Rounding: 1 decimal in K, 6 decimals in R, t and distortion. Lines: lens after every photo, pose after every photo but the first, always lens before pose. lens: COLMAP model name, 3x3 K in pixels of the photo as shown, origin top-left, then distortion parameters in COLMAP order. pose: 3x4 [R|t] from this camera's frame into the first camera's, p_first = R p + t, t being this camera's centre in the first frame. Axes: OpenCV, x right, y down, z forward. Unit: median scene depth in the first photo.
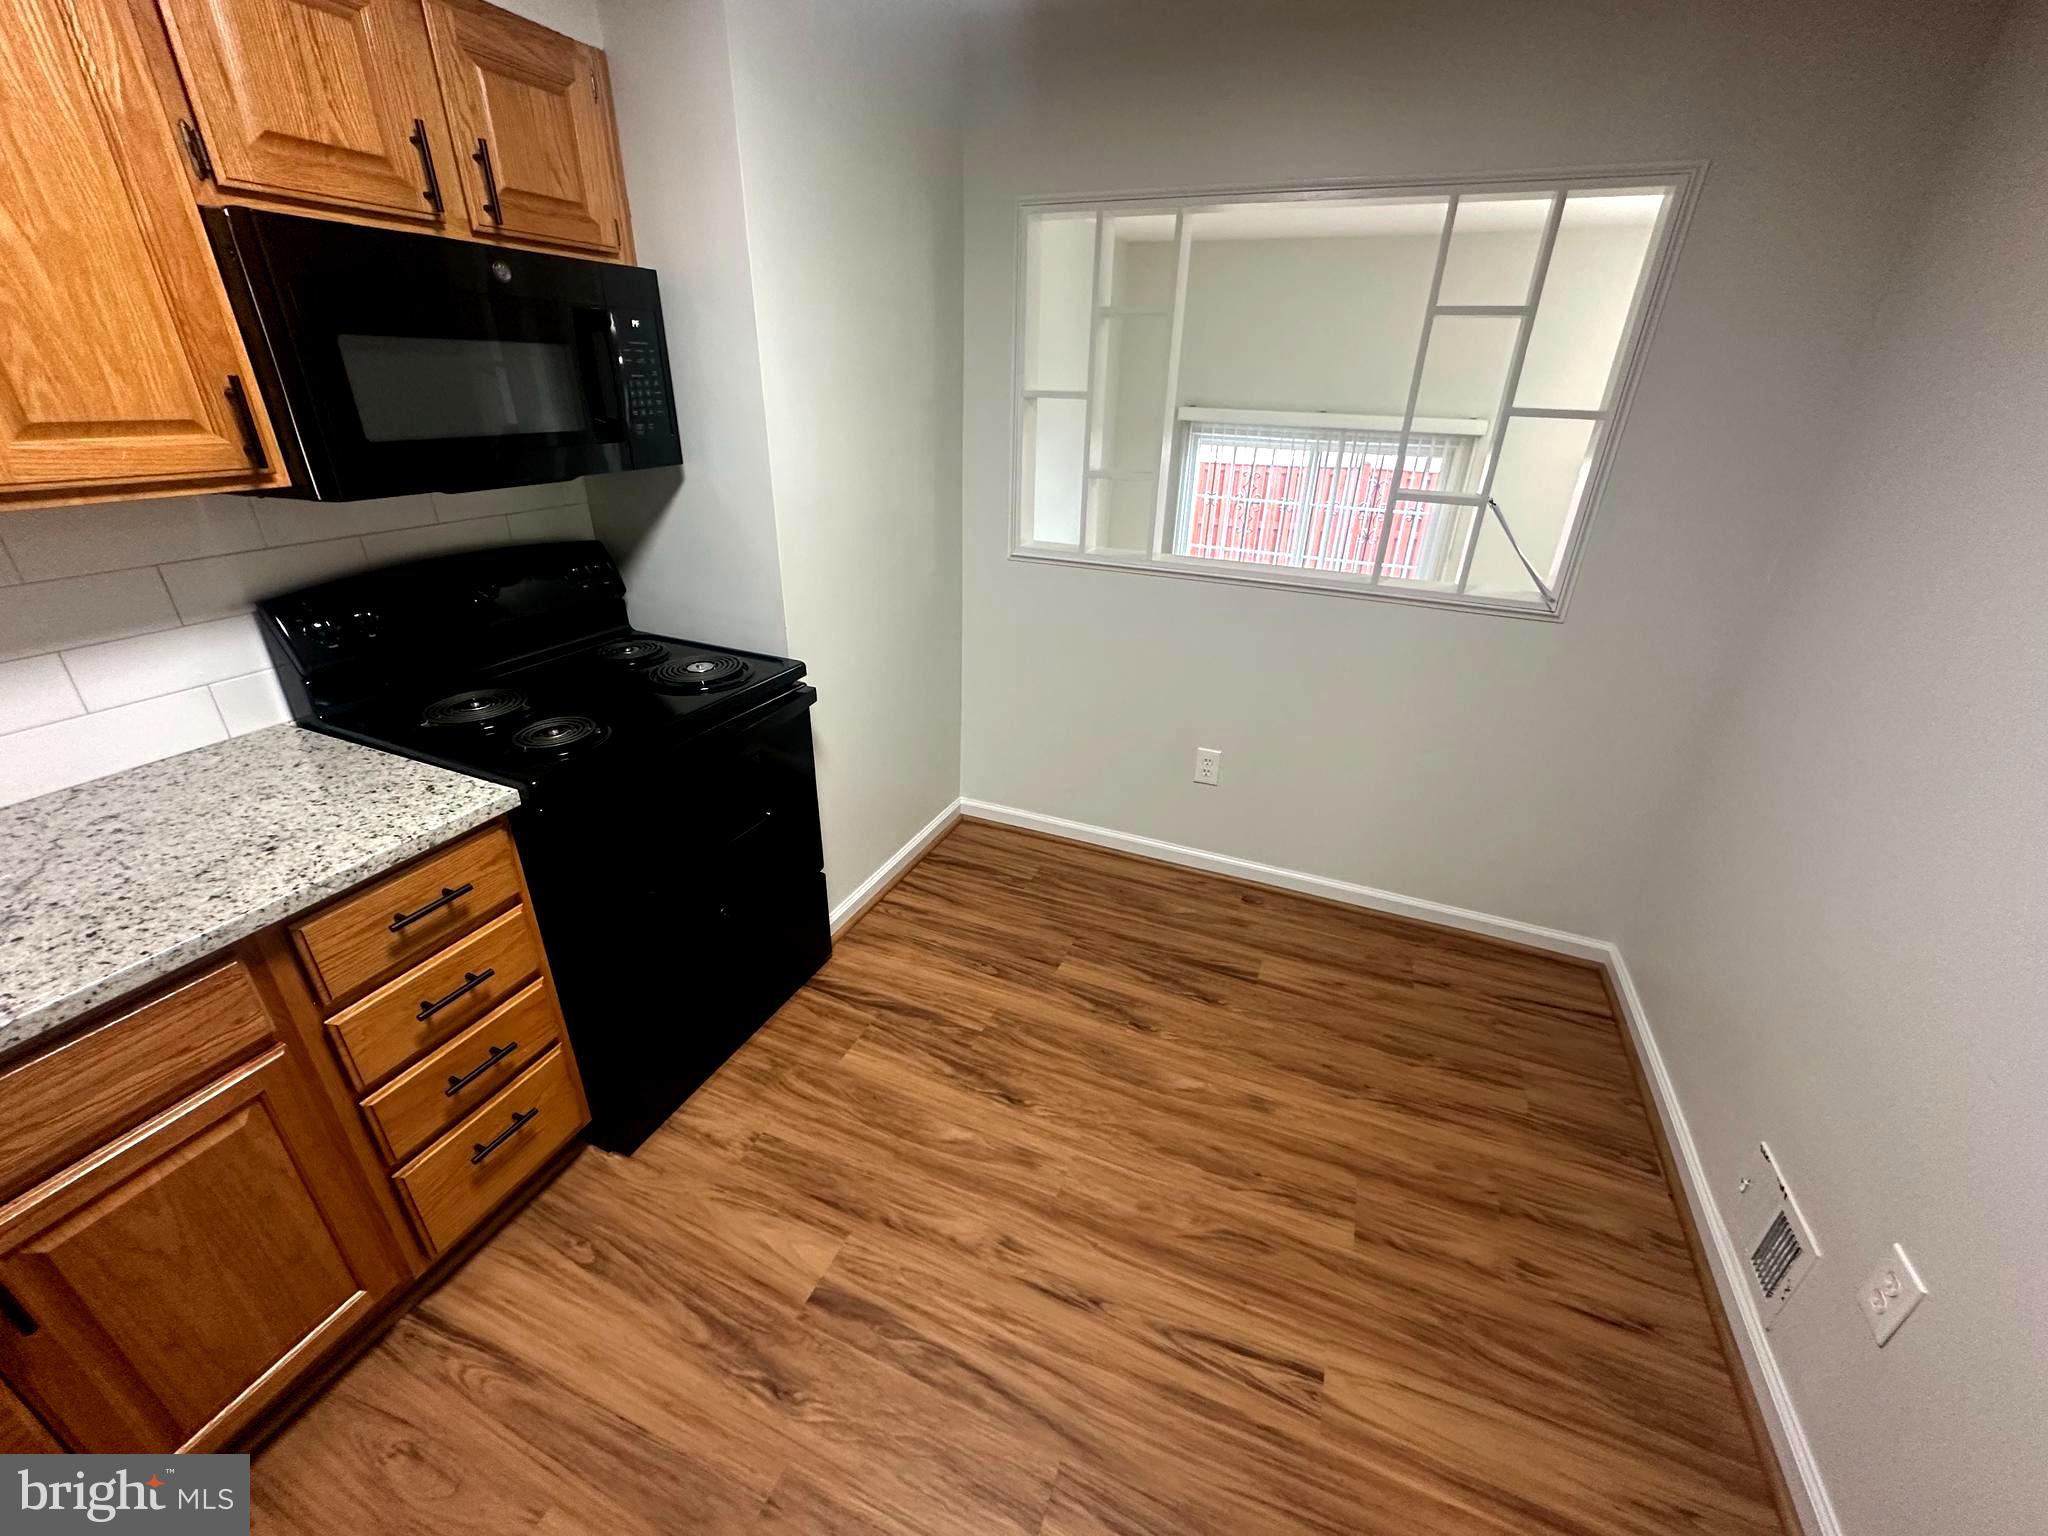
lens RADIAL K [[816.0, 0, 1022.0], [0, 816.0, 768.8], [0, 0, 1]] dist [-0.001668, 0.000448]
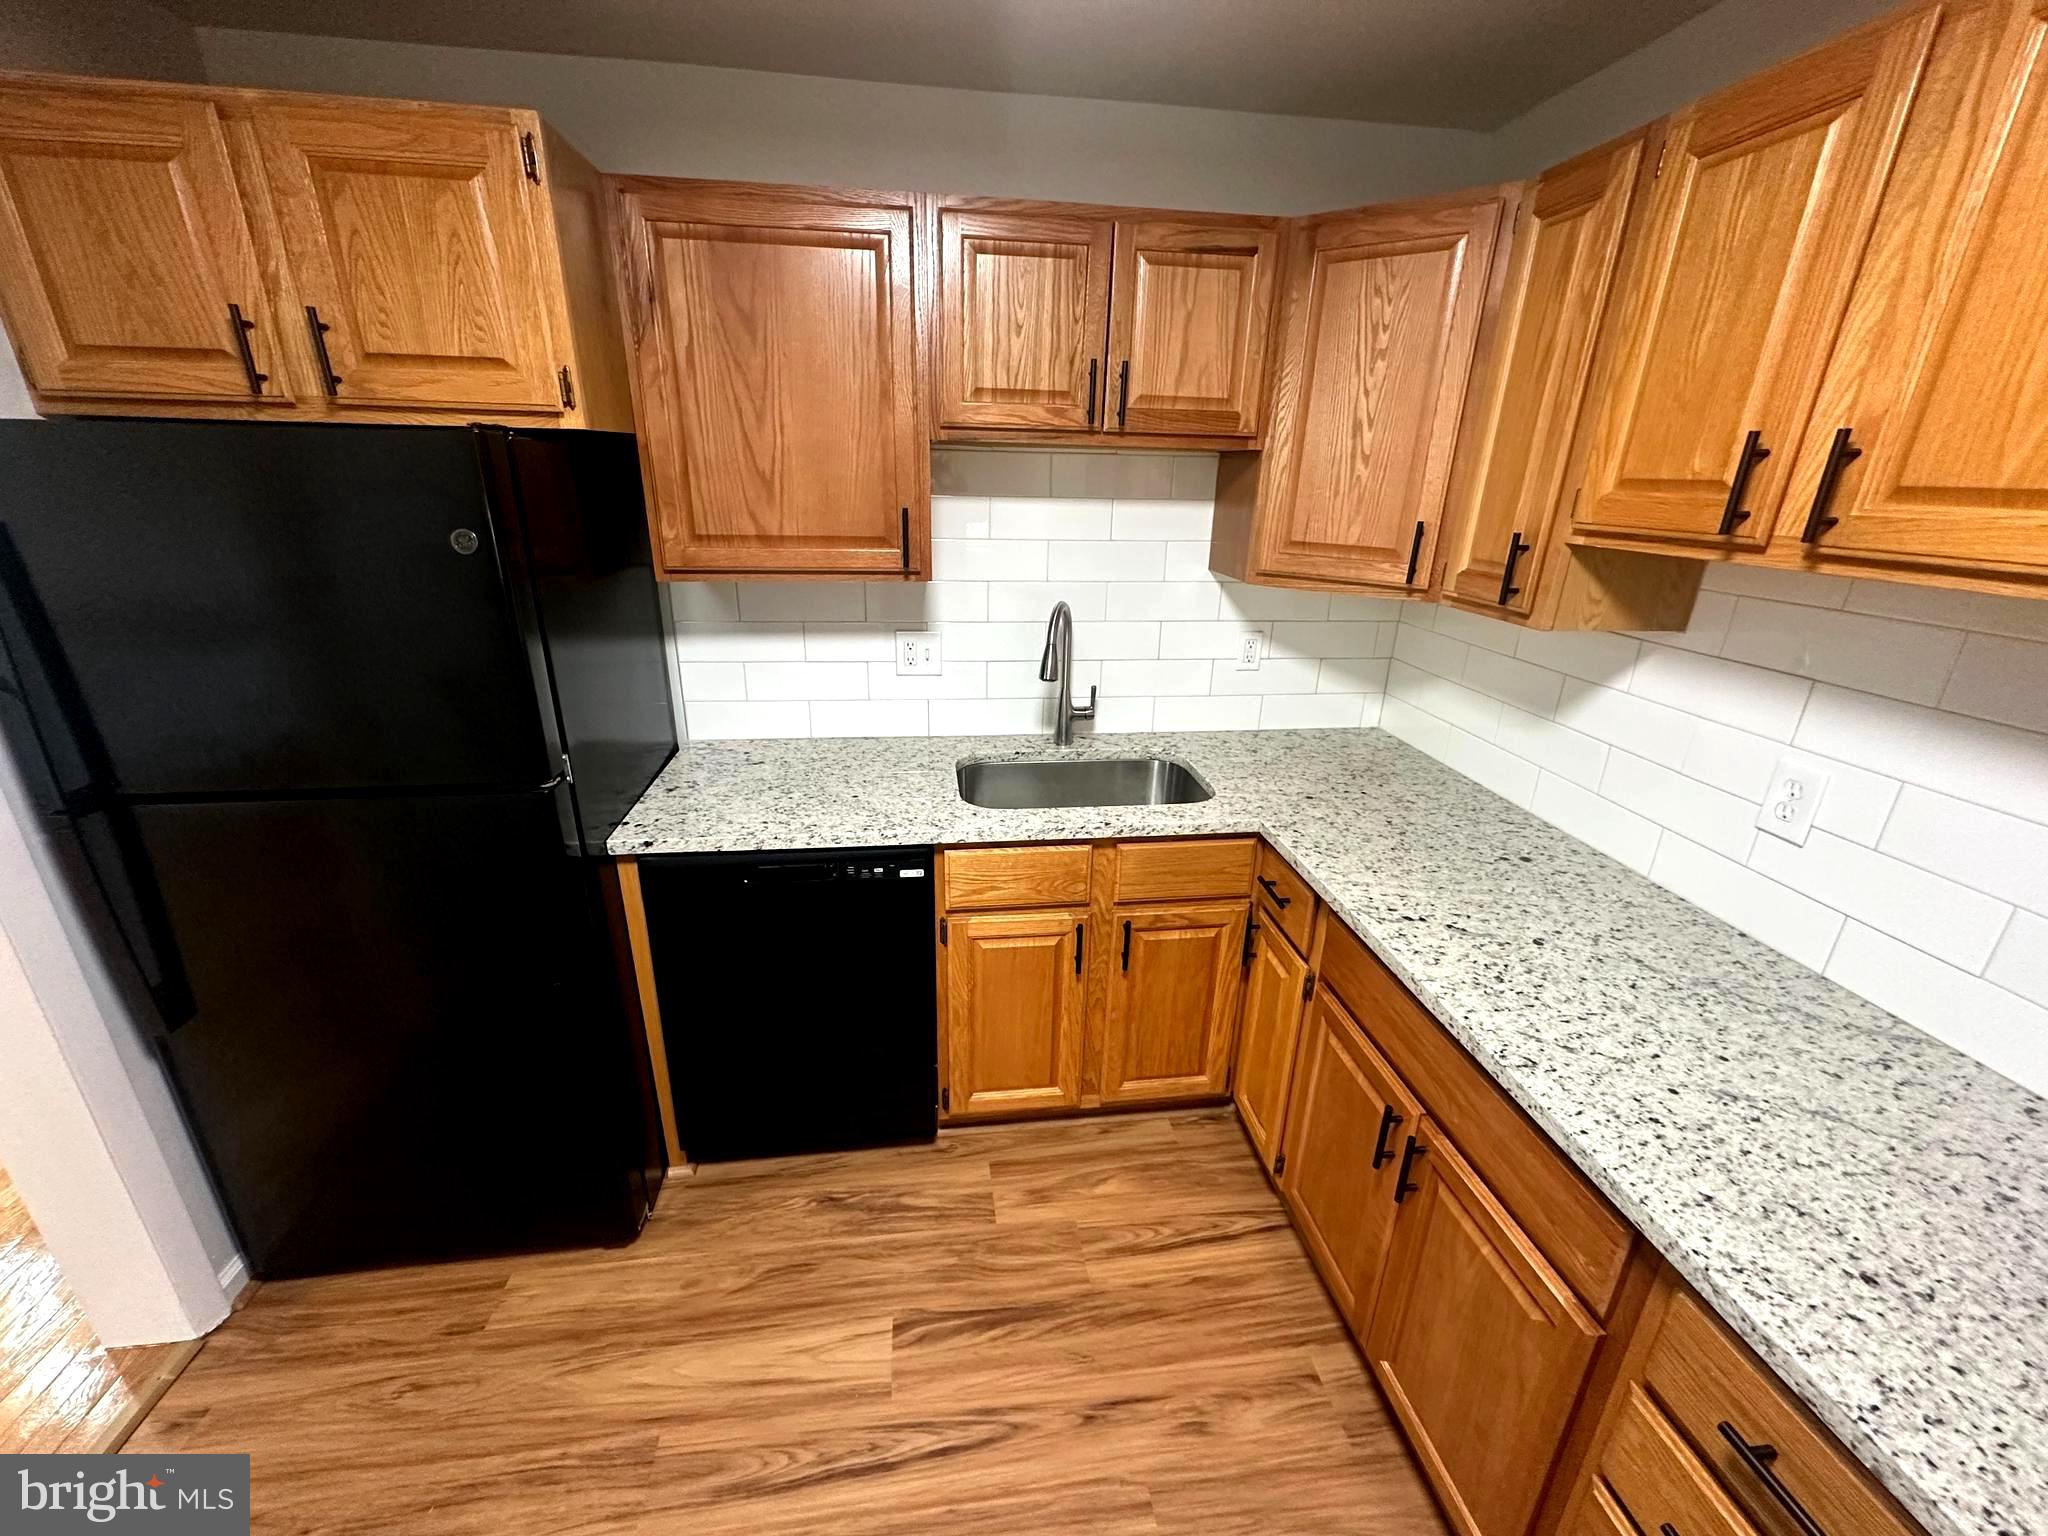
lens RADIAL K [[816.0, 0, 1021.9], [0, 816.0, 768.3], [0, 0, 1]] dist [-0.001668, 0.000448]
pose [[-0.864800, 0.129410, -0.485153, -0.052934], [-0.256651, 0.716536, 0.648619, -0.353830], [0.431568, 0.685441, -0.586447, 0.639680]]
